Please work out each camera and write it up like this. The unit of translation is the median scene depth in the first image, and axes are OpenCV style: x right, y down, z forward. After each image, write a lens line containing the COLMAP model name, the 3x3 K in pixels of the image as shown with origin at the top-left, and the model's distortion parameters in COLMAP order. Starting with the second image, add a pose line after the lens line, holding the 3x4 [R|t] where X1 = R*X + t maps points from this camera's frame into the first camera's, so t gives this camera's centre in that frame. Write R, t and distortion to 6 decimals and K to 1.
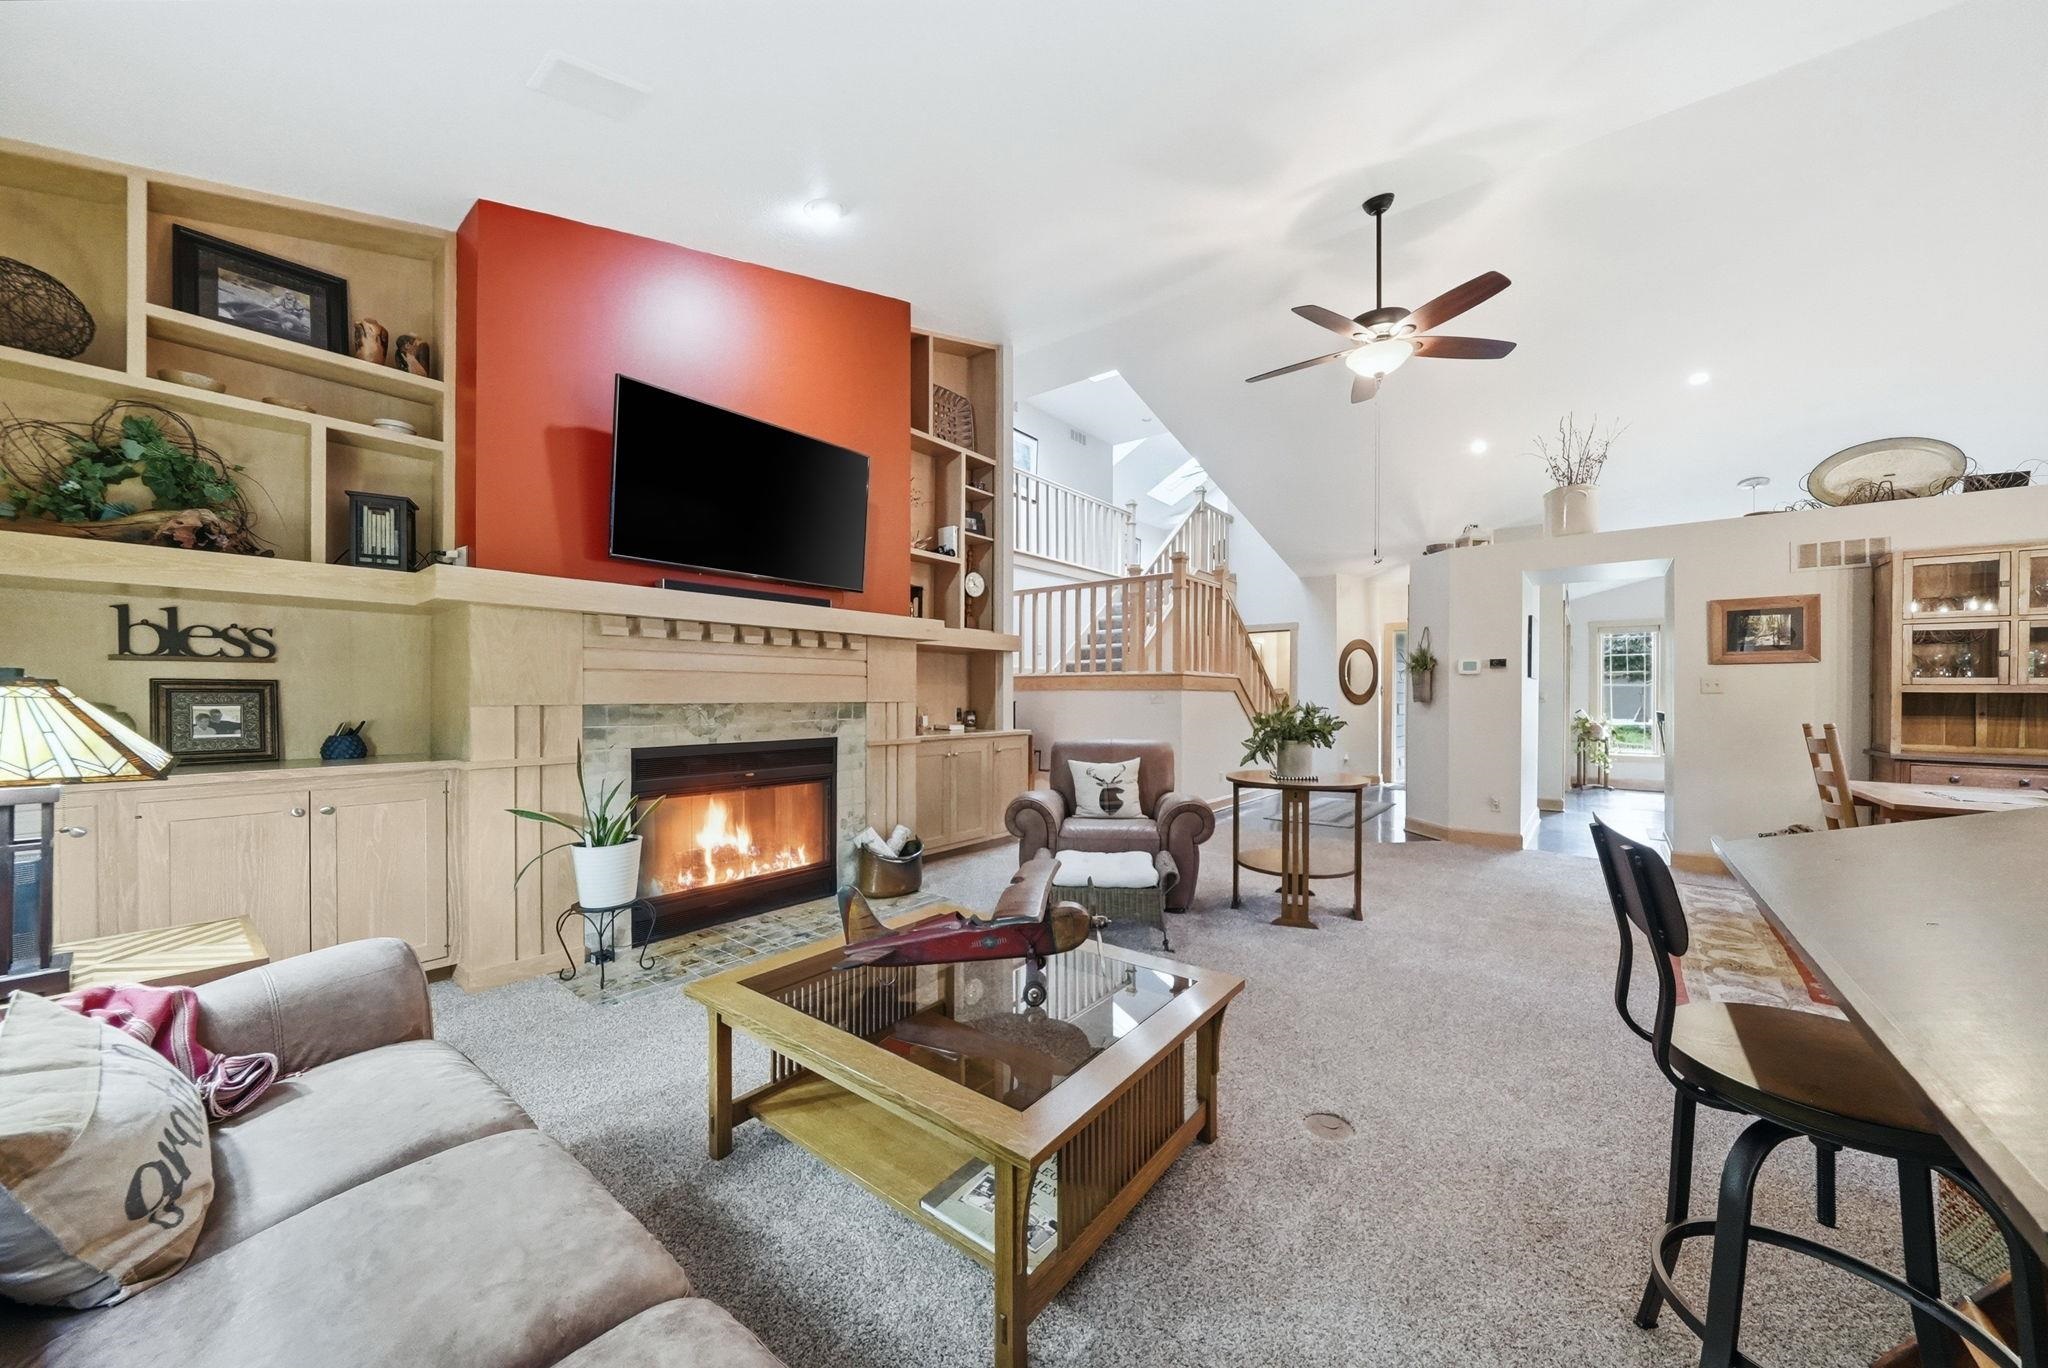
lens RADIAL K [[726.5, 0, 1021.6], [0, 726.5, 693.8], [0, 0, 1]] dist [0.002232, 0.000282]
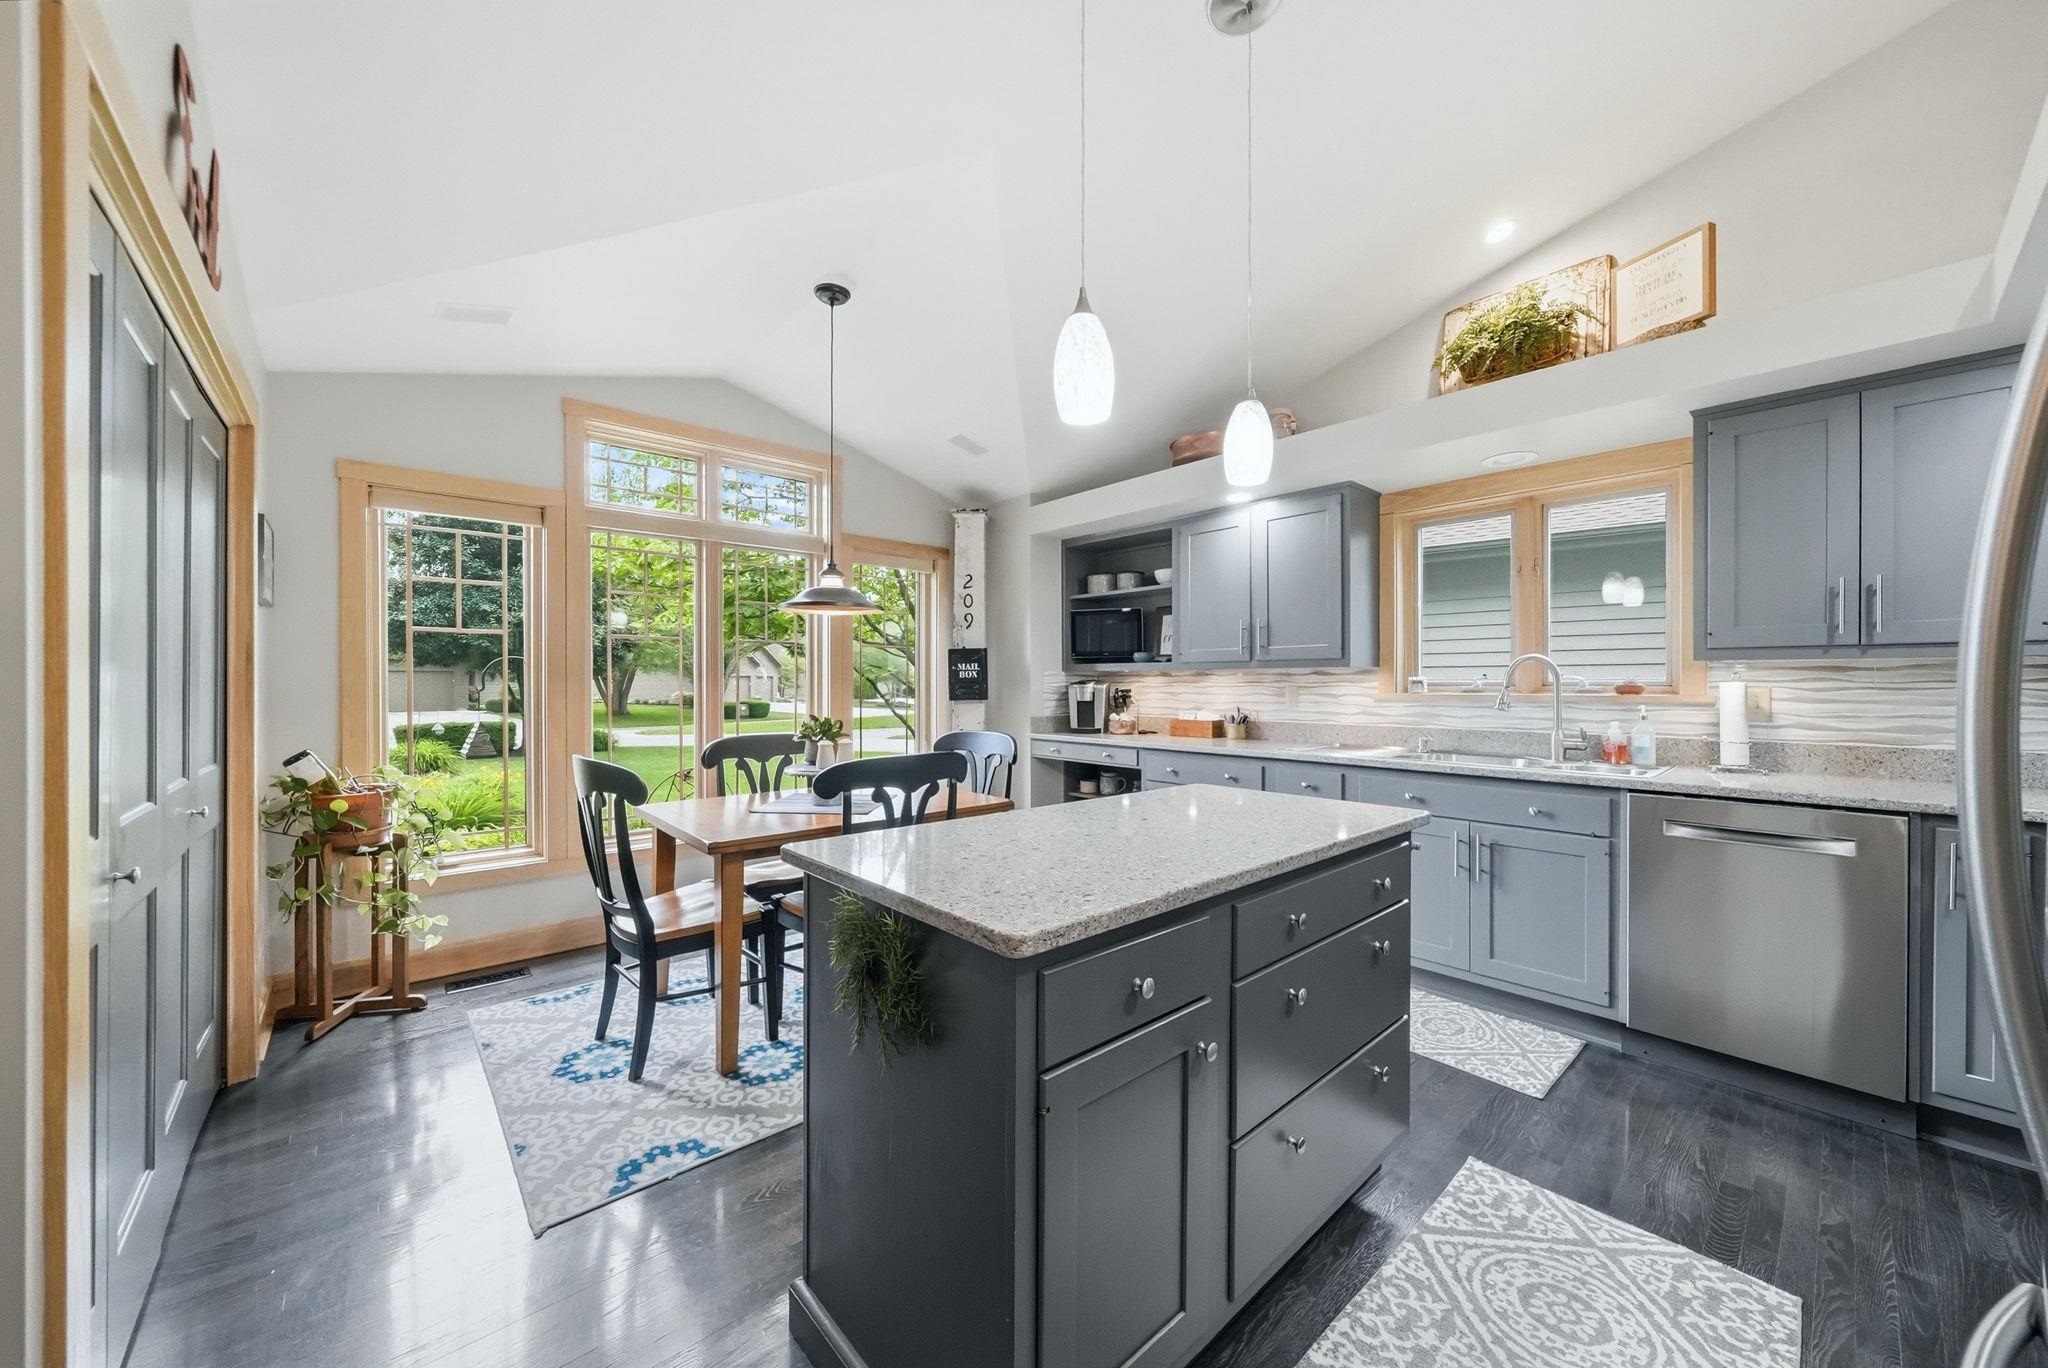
lens RADIAL K [[726.5, 0, 1029.4], [0, 726.5, 683.2], [0, 0, 1]] dist [0.002232, 0.000282]
pose [[0.170091, -0.002827, 0.985424, 0.533279], [0.000622, 0.999996, 0.002761, -0.005910], [-0.985428, 0.000143, 0.170092, 0.668600]]
